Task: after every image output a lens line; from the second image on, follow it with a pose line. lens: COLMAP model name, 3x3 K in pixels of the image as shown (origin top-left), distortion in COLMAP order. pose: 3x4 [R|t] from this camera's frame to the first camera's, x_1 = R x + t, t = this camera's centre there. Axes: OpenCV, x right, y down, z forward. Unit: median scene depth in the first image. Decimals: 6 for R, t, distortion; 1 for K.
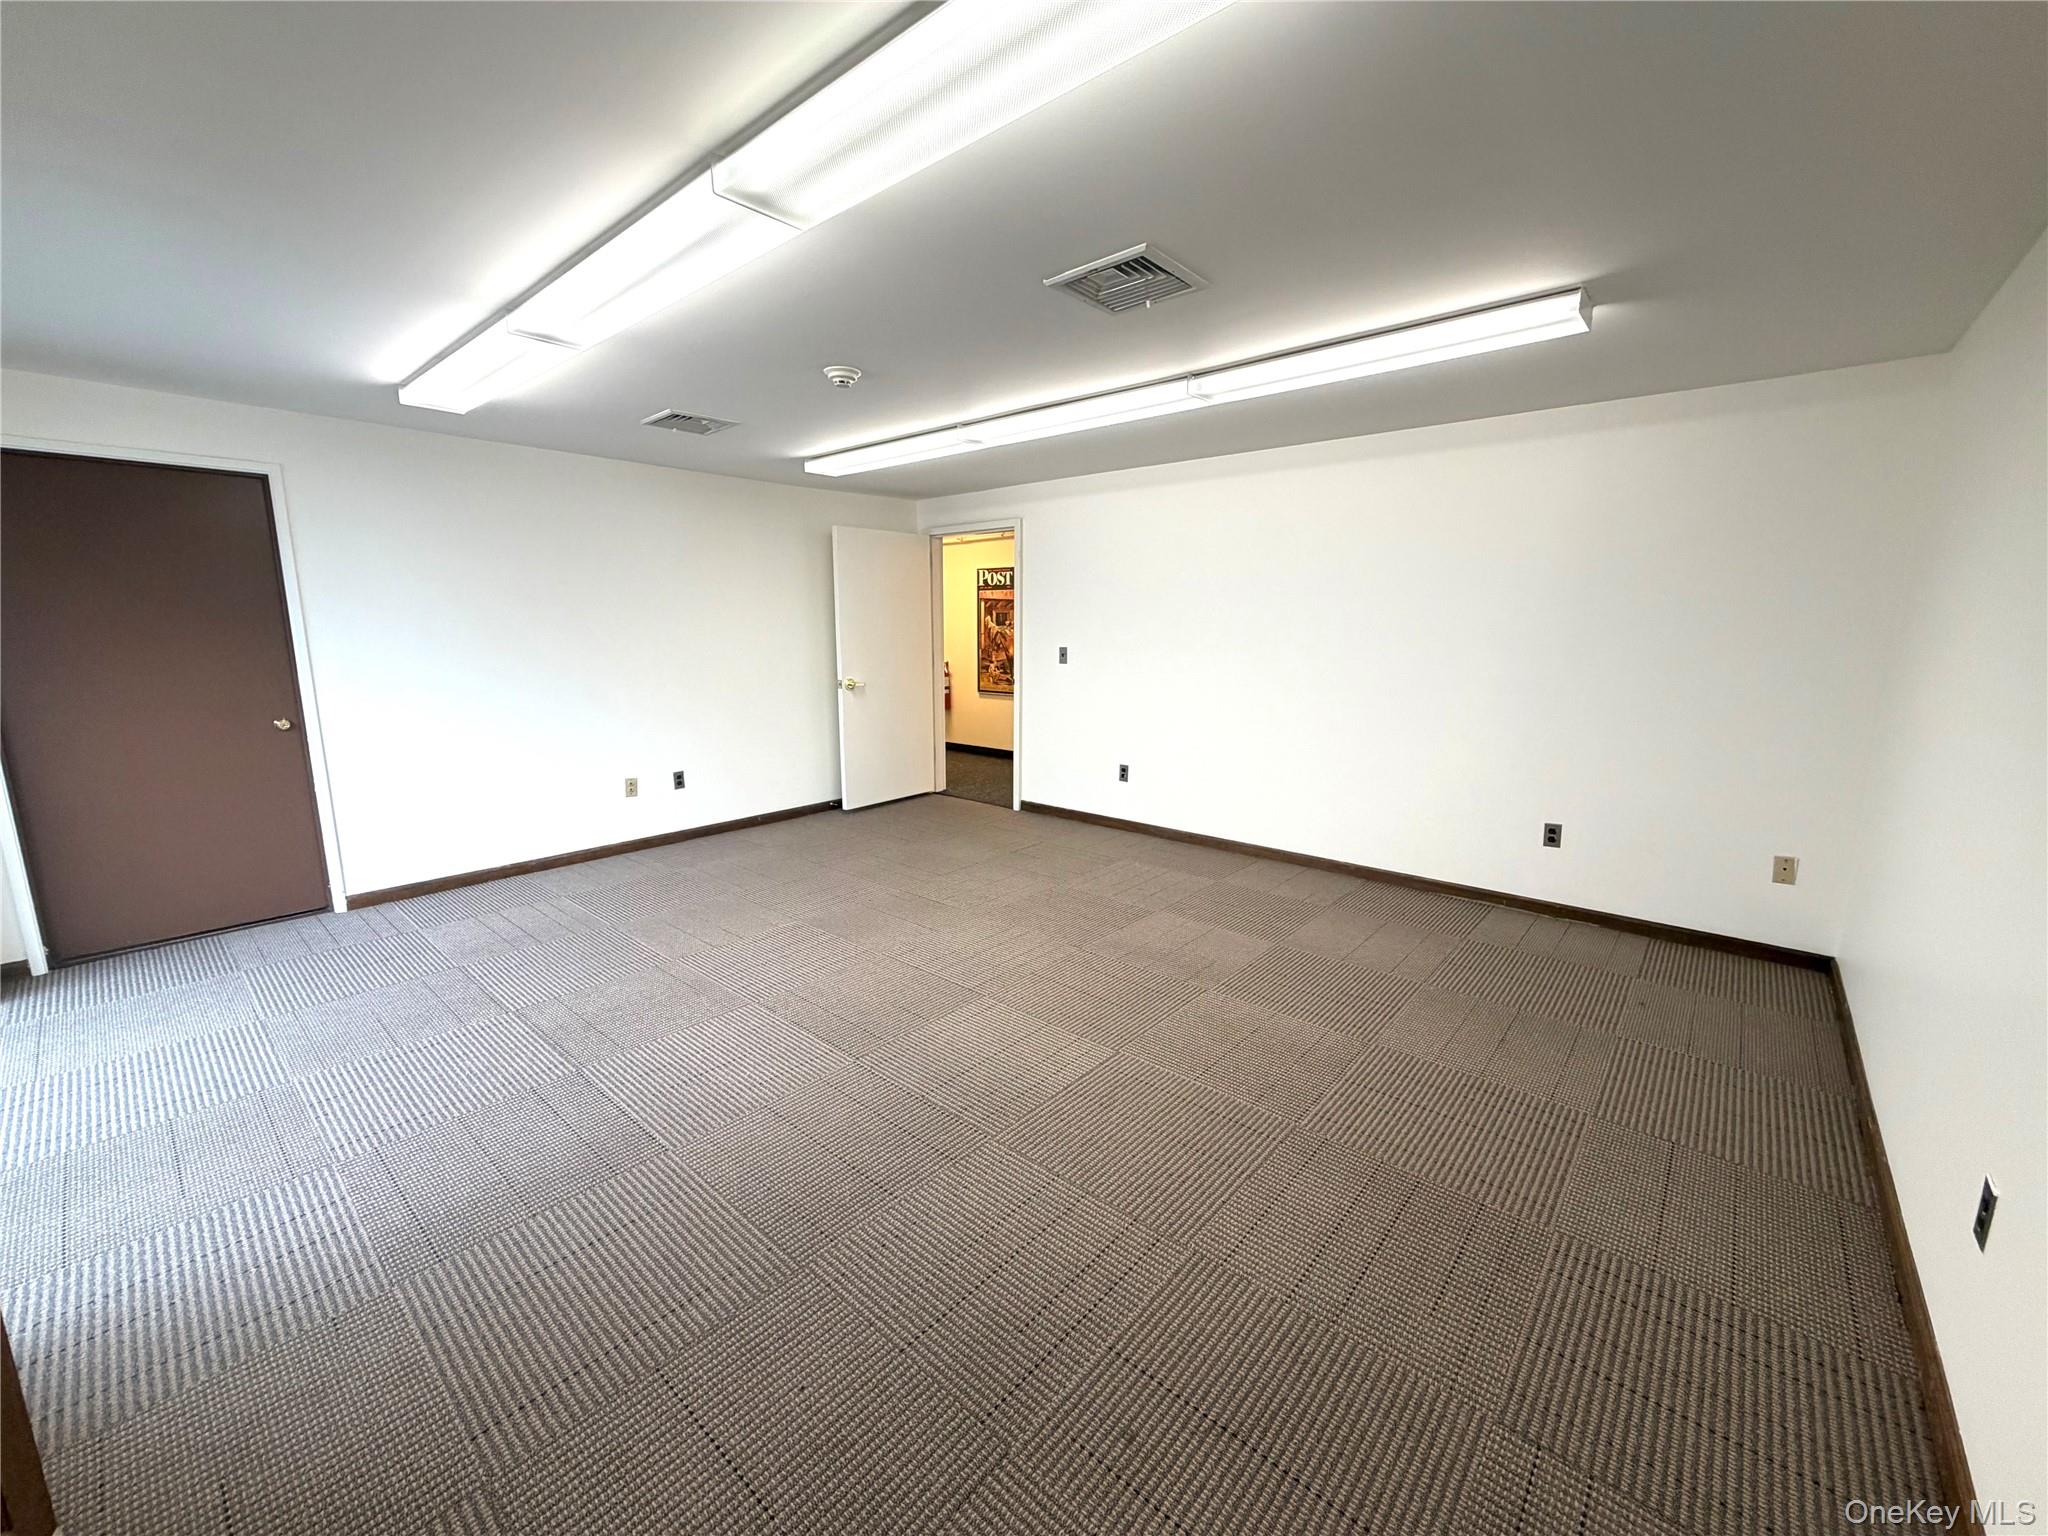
lens RADIAL K [[821.6, 0, 1018.3], [0, 821.6, 768.5], [0, 0, 1]] dist [-0.008003, 0.001957]
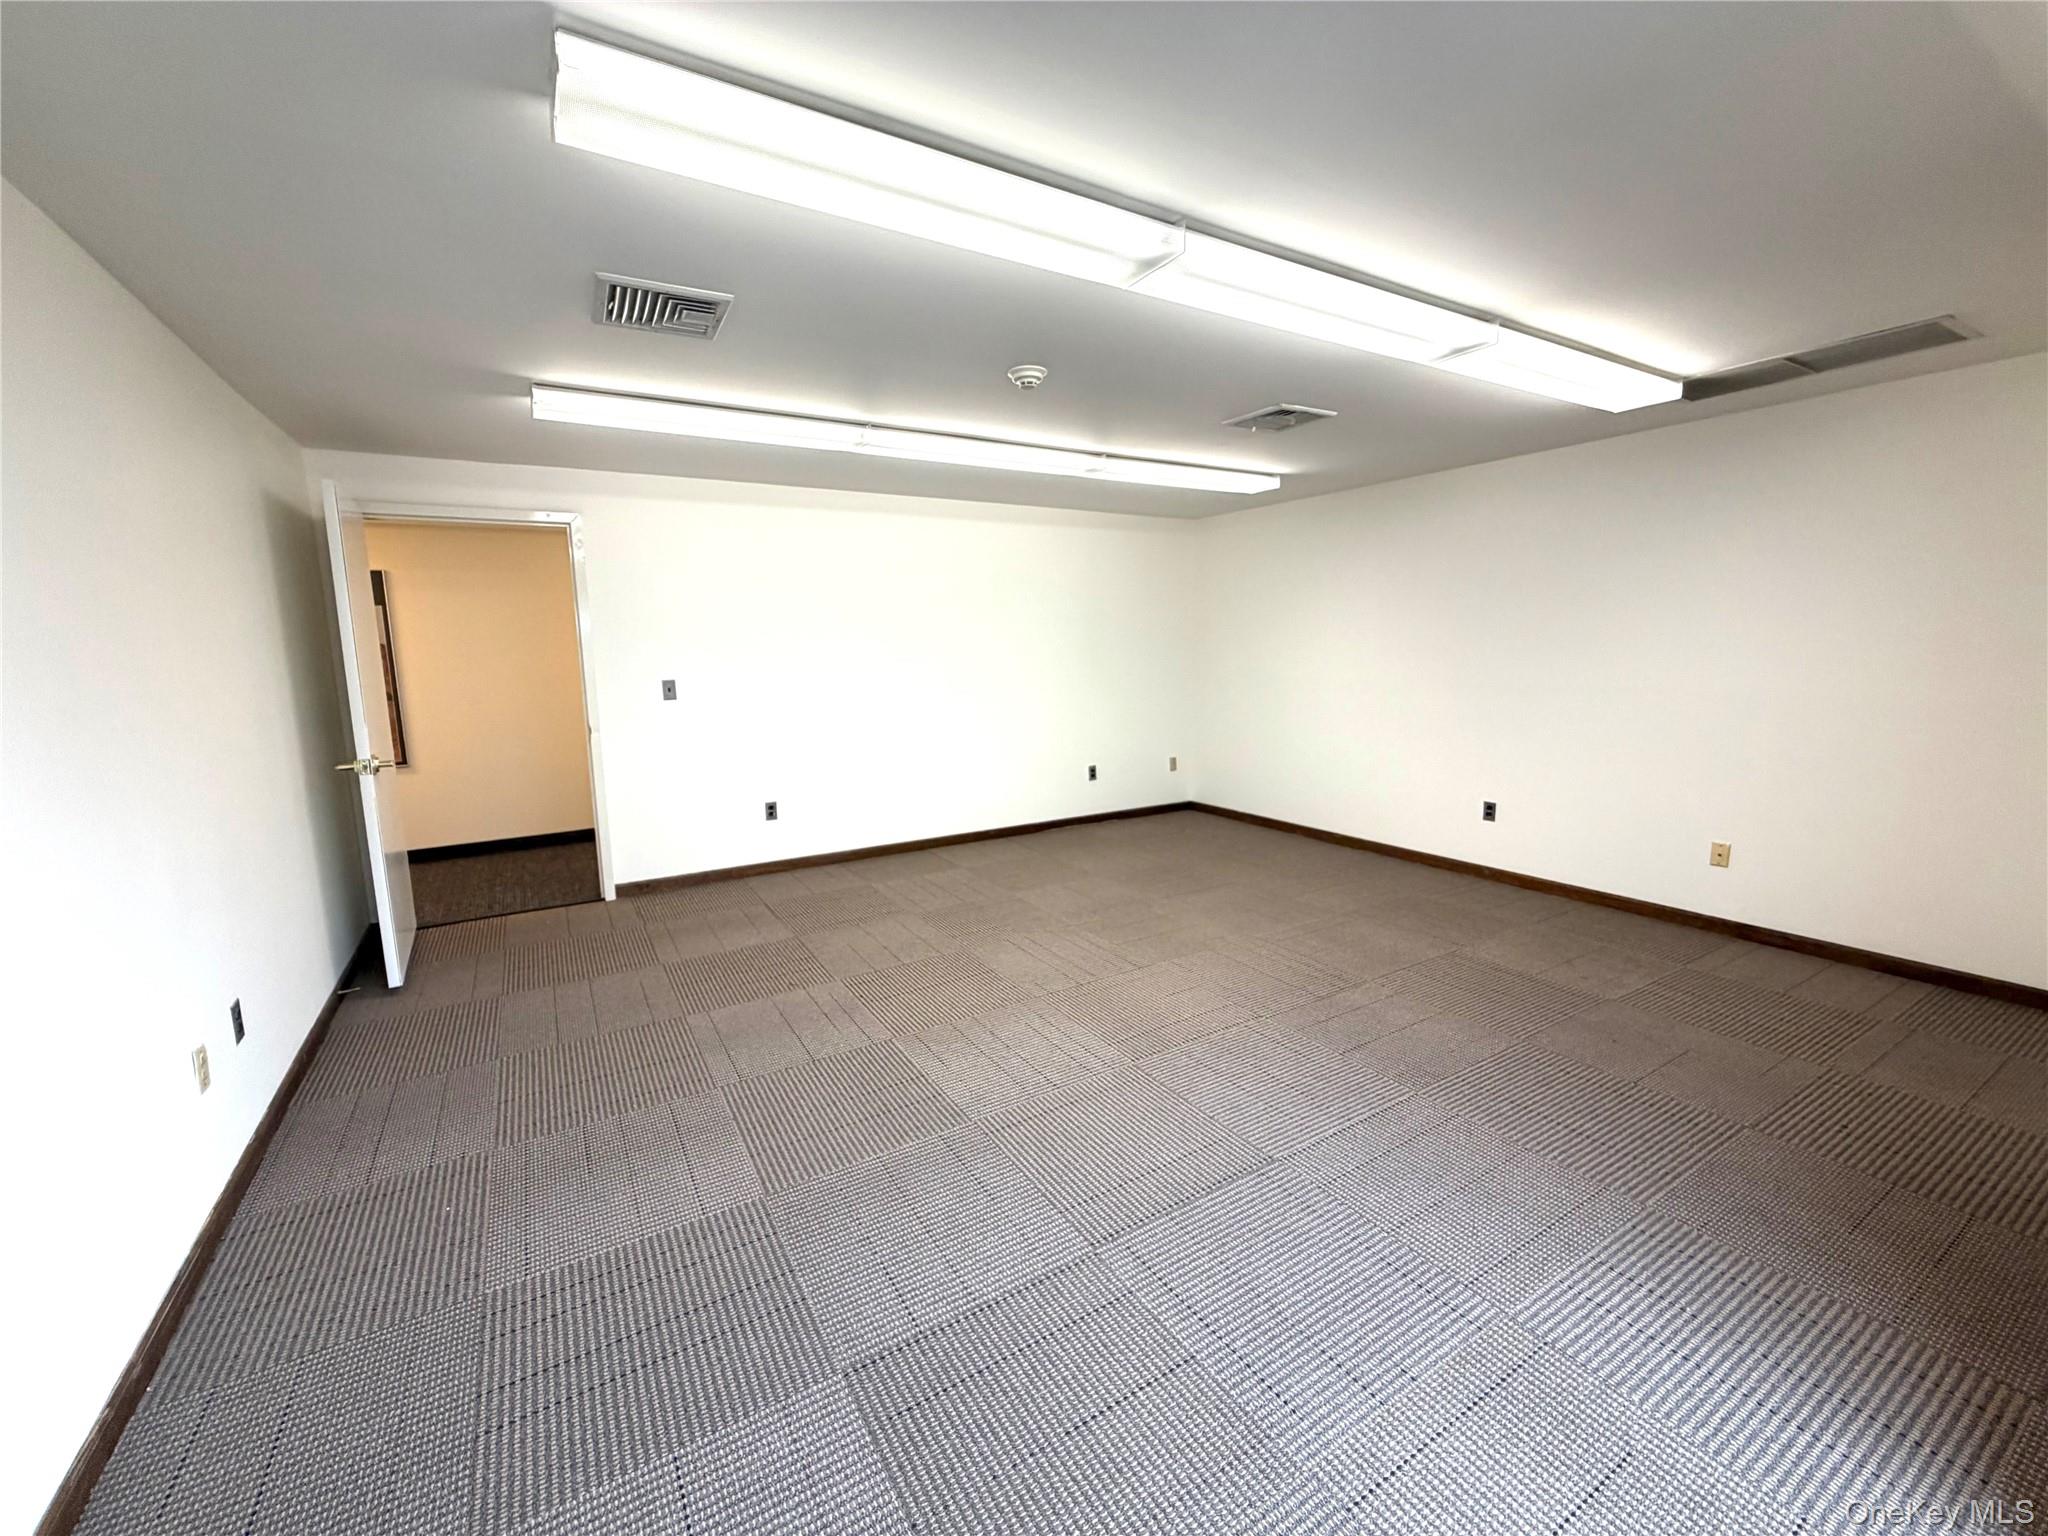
lens RADIAL K [[821.6, 0, 1022.2], [0, 821.6, 765.1], [0, 0, 1]] dist [-0.008003, 0.001957]
pose [[0.305776, -0.146207, 0.940811, -1.144091], [0.189011, 0.977794, 0.090524, -0.132844], [-0.933154, 0.150143, 0.326620, 0.765575]]
